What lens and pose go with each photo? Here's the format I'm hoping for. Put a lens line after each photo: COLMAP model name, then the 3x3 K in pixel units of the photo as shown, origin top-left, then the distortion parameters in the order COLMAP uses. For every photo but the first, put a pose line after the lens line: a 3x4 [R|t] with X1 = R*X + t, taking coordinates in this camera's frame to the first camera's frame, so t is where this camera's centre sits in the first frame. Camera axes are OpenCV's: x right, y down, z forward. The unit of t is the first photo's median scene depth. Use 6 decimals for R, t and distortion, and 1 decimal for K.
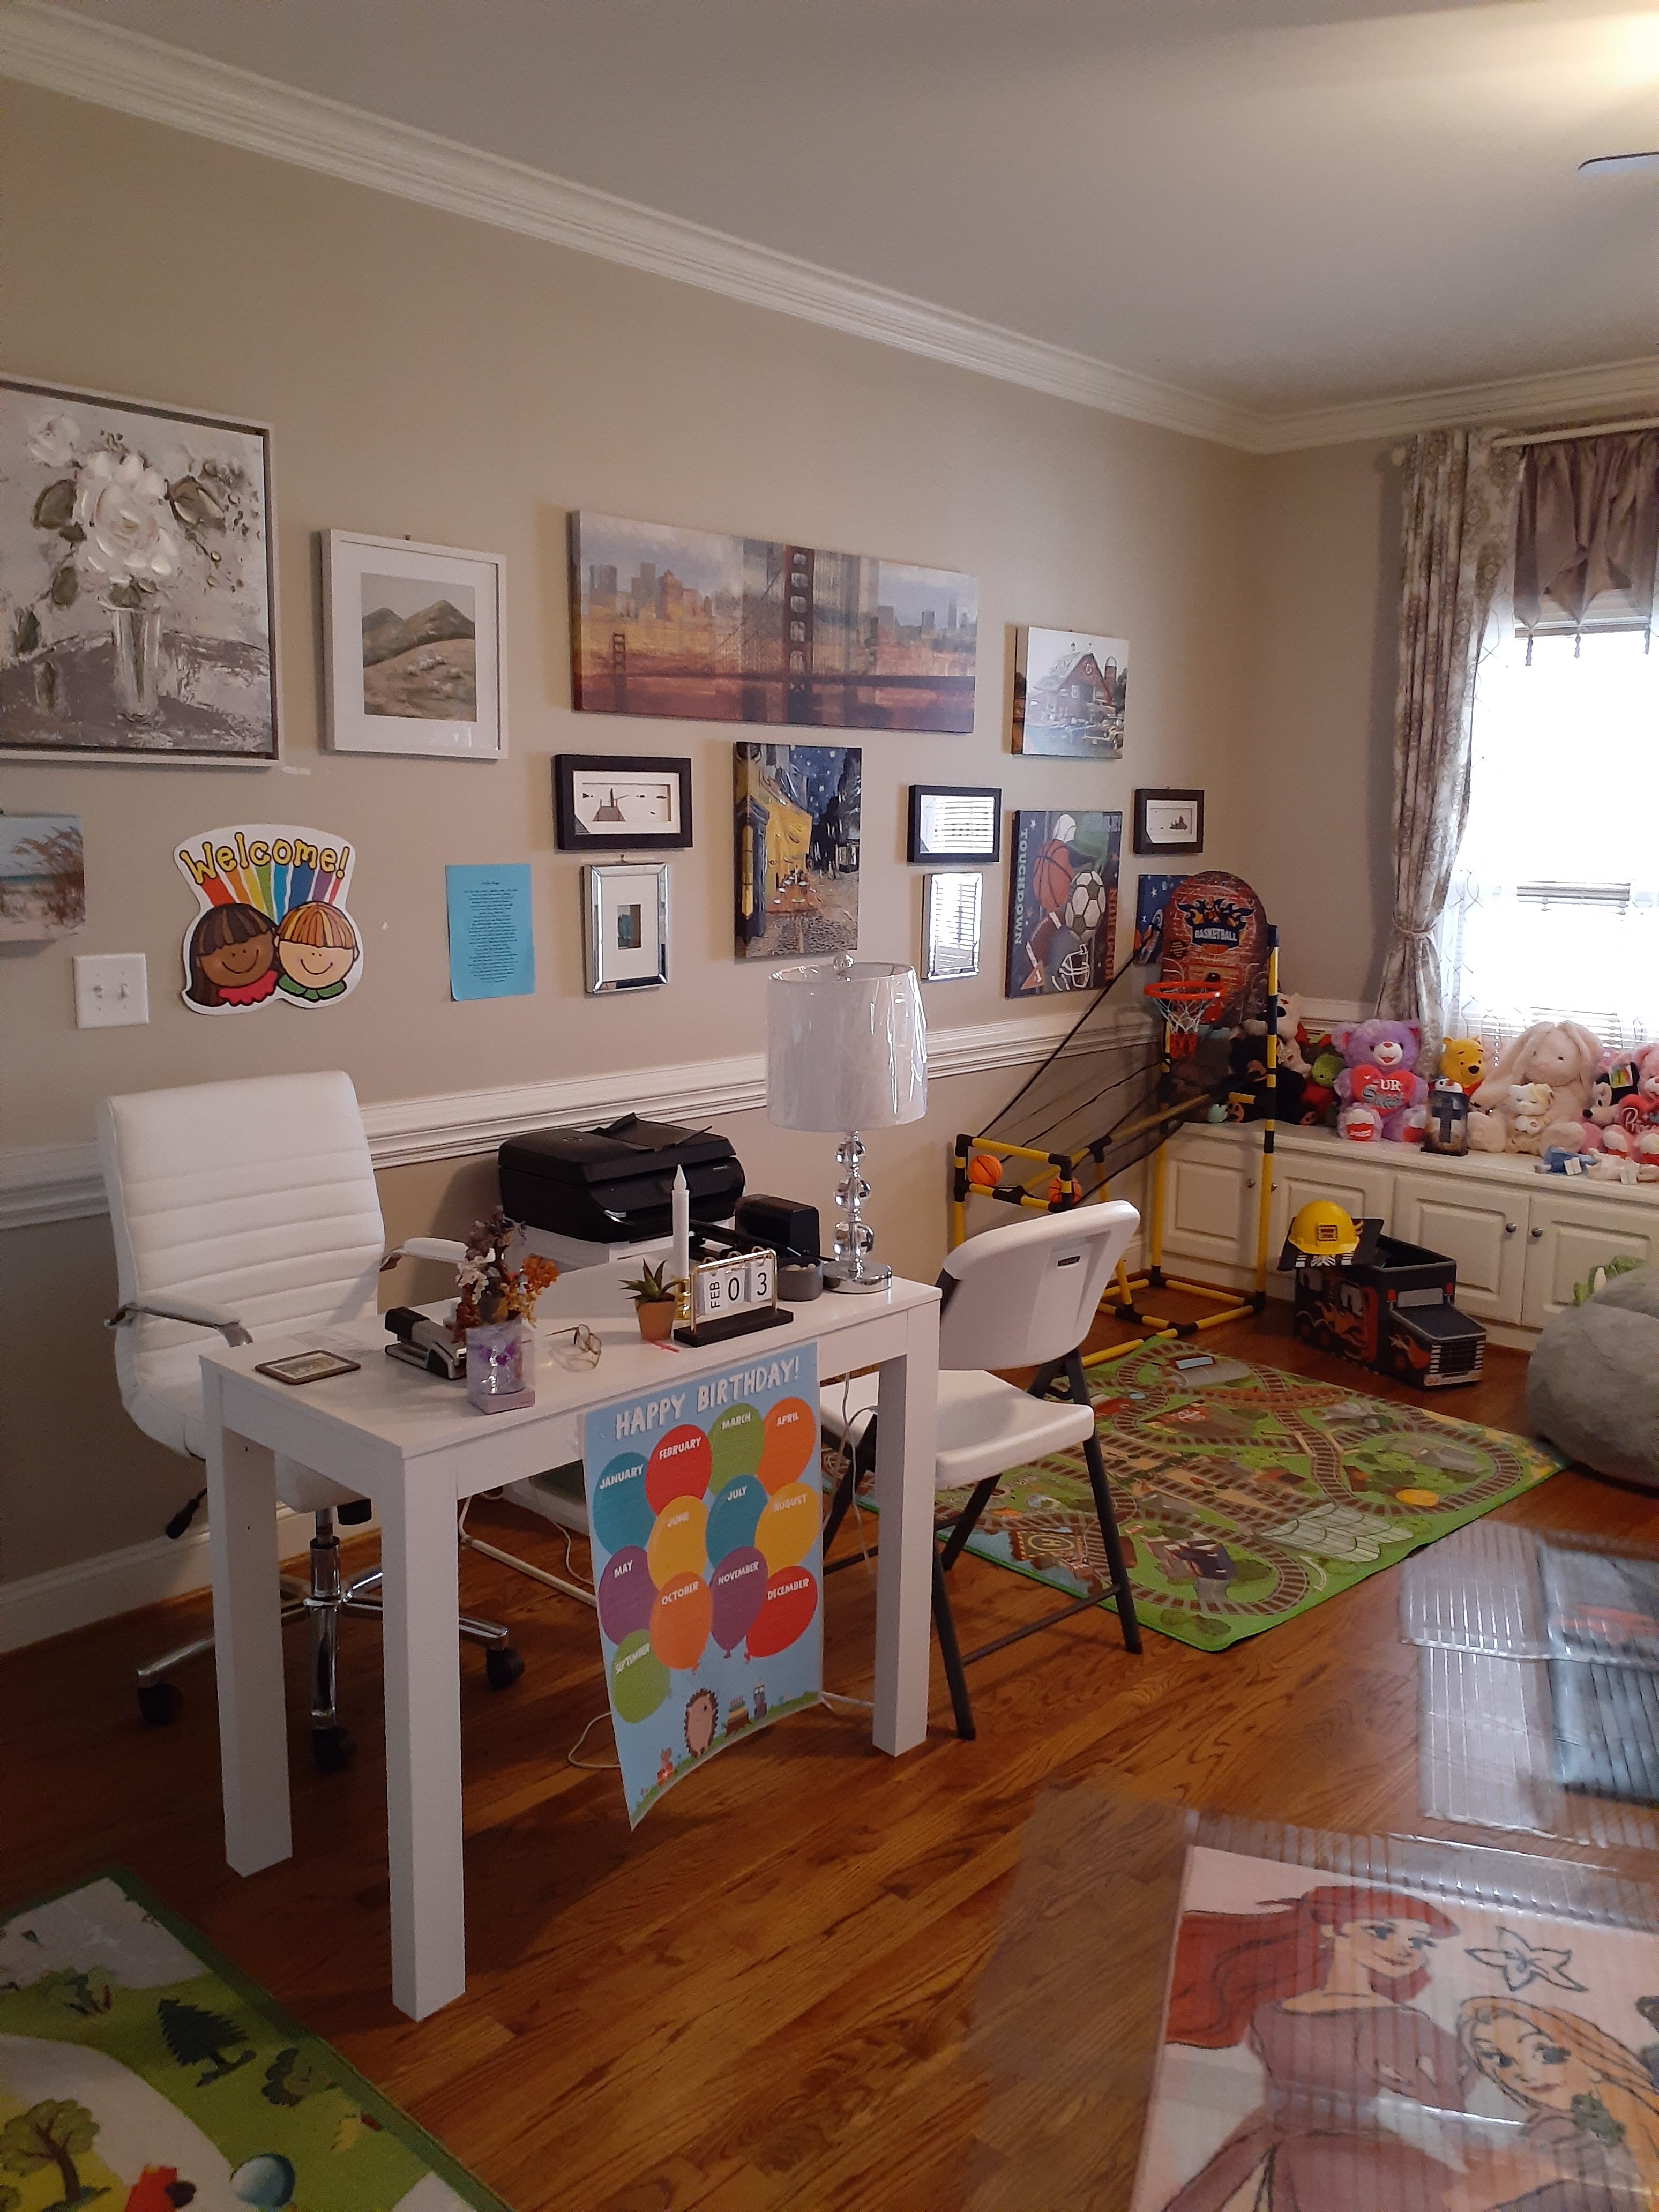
lens RADIAL K [[1721.6, 0, 829.5], [0, 1721.6, 1106.0], [0, 0, 1]] dist [0.145237, -0.480853]
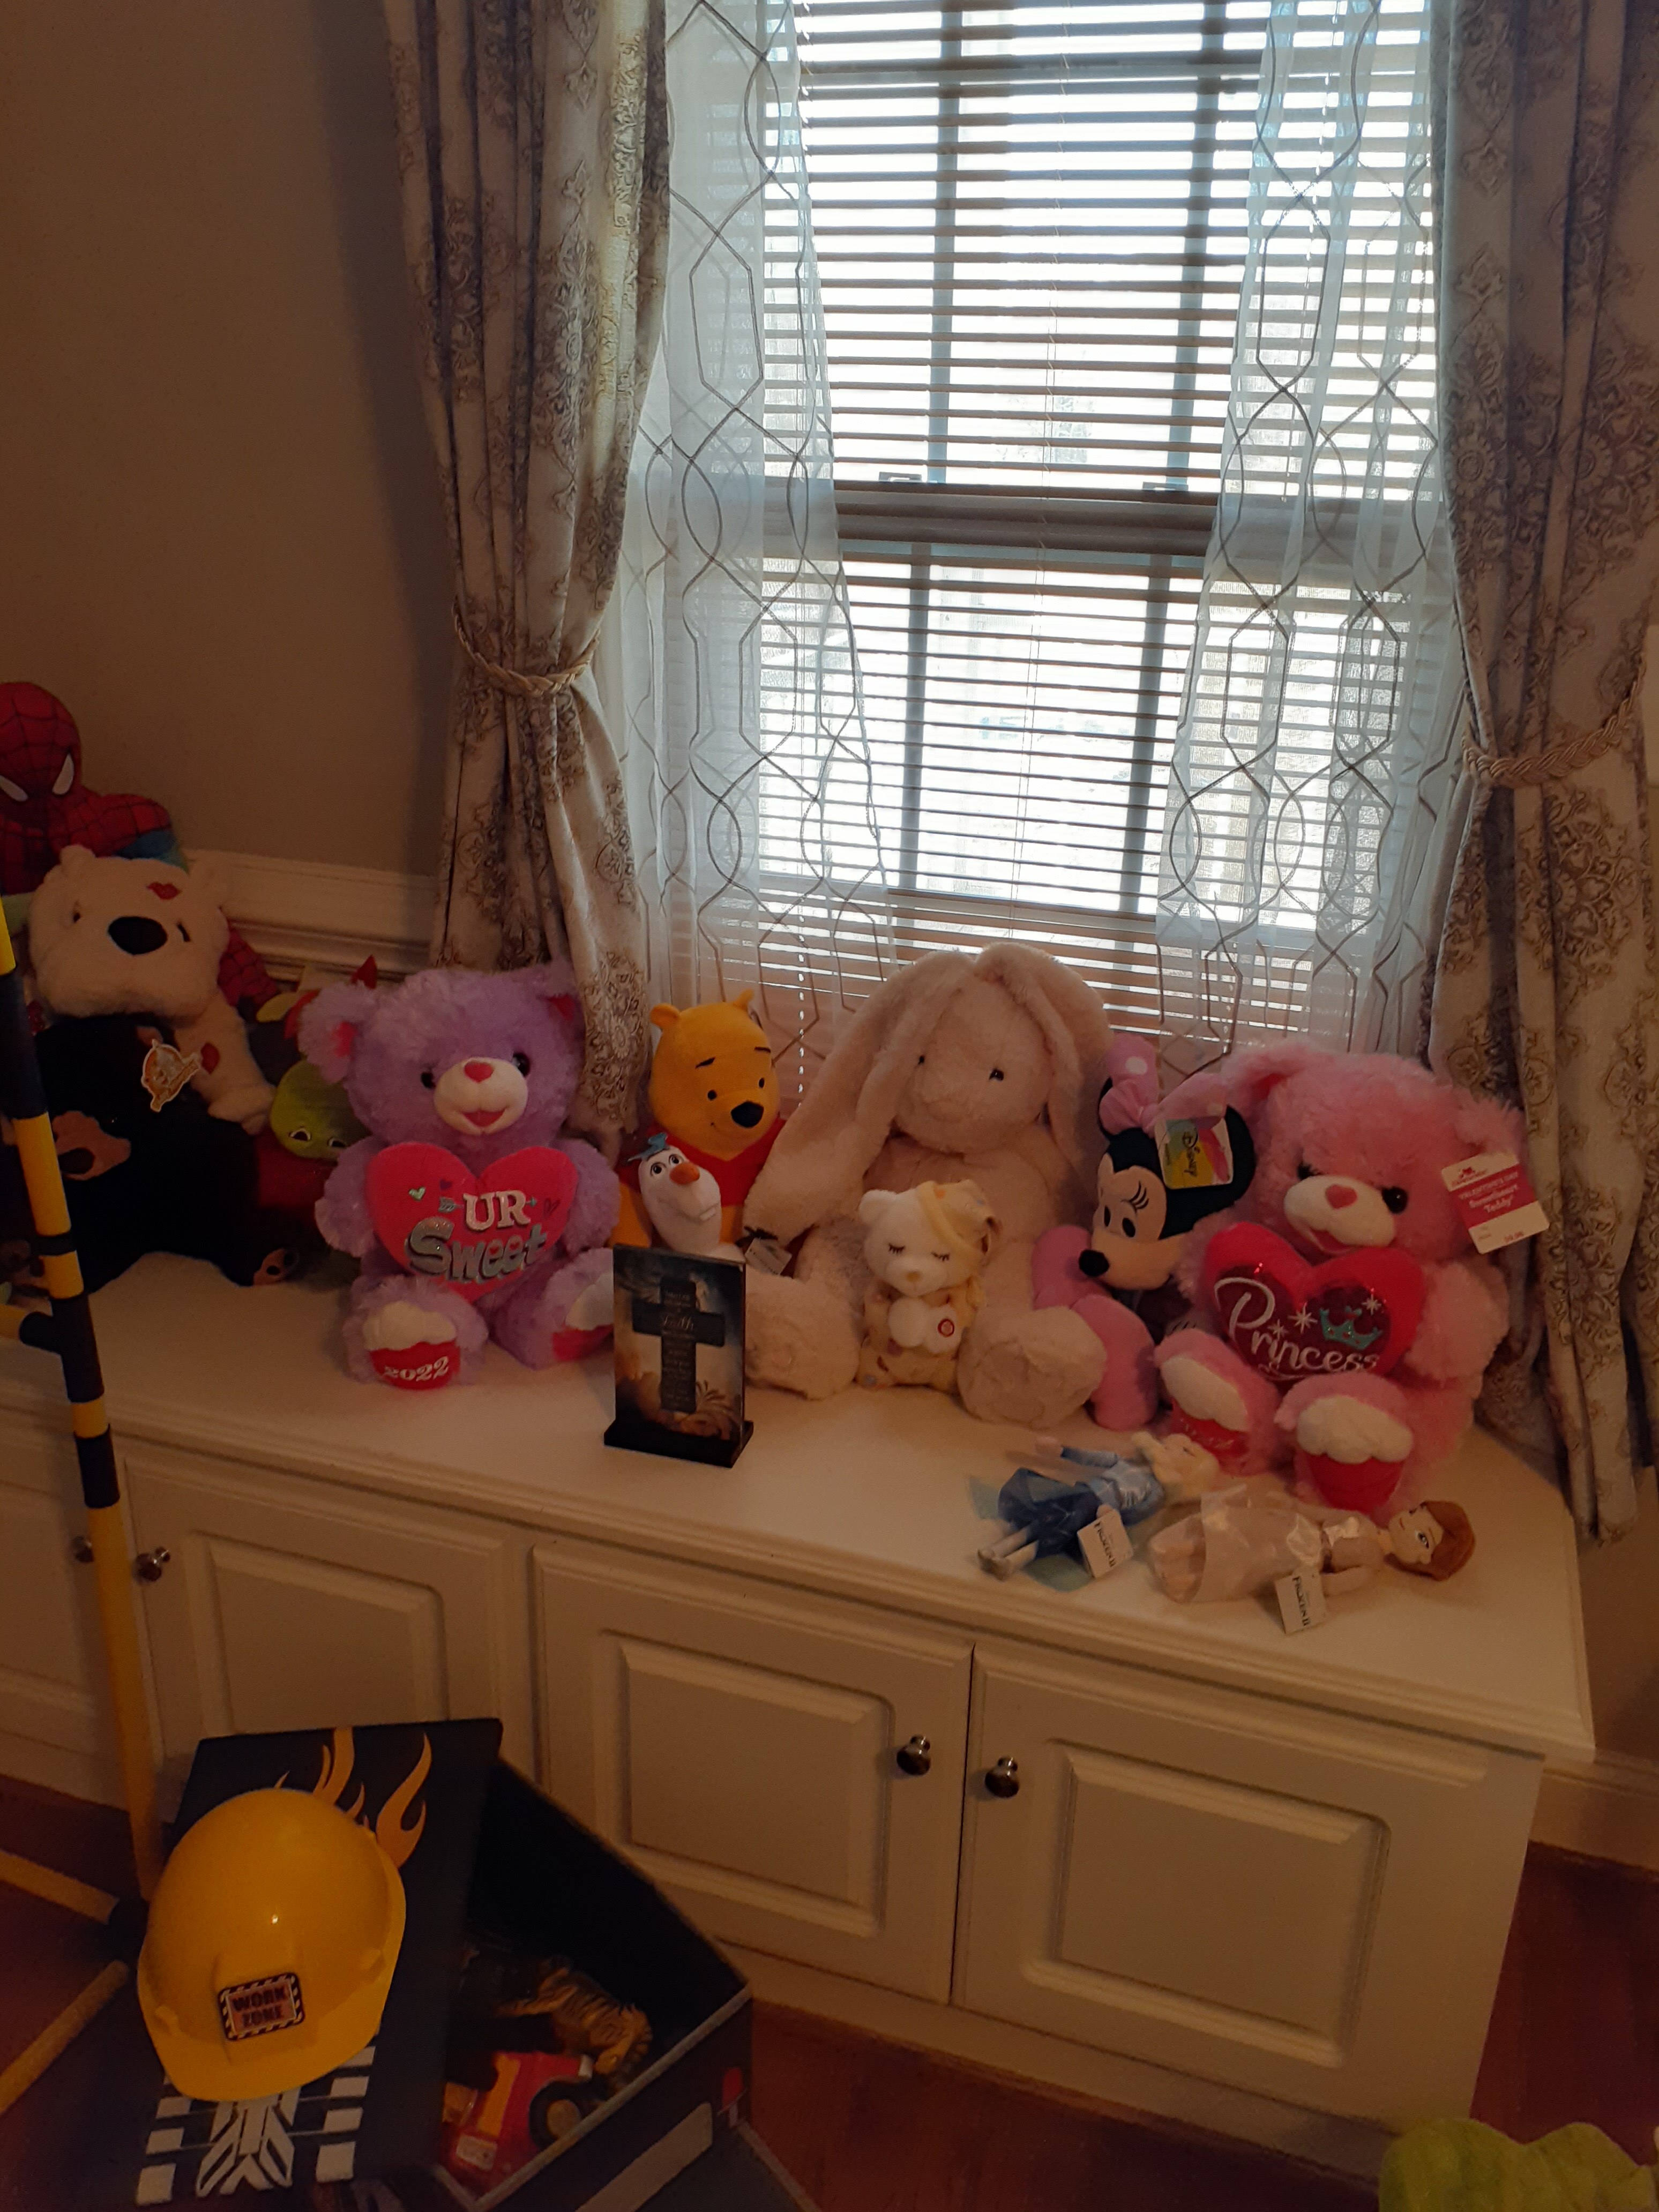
lens RADIAL K [[1765.9, 0, 829.5], [0, 1765.9, 1106.0], [0, 0, 1]] dist [0.150795, -0.254270]
pose [[0.908984, -0.149850, 0.388965, 0.256051], [0.055914, 0.968547, 0.242469, -0.100311], [-0.413065, -0.198652, 0.888772, 0.700255]]
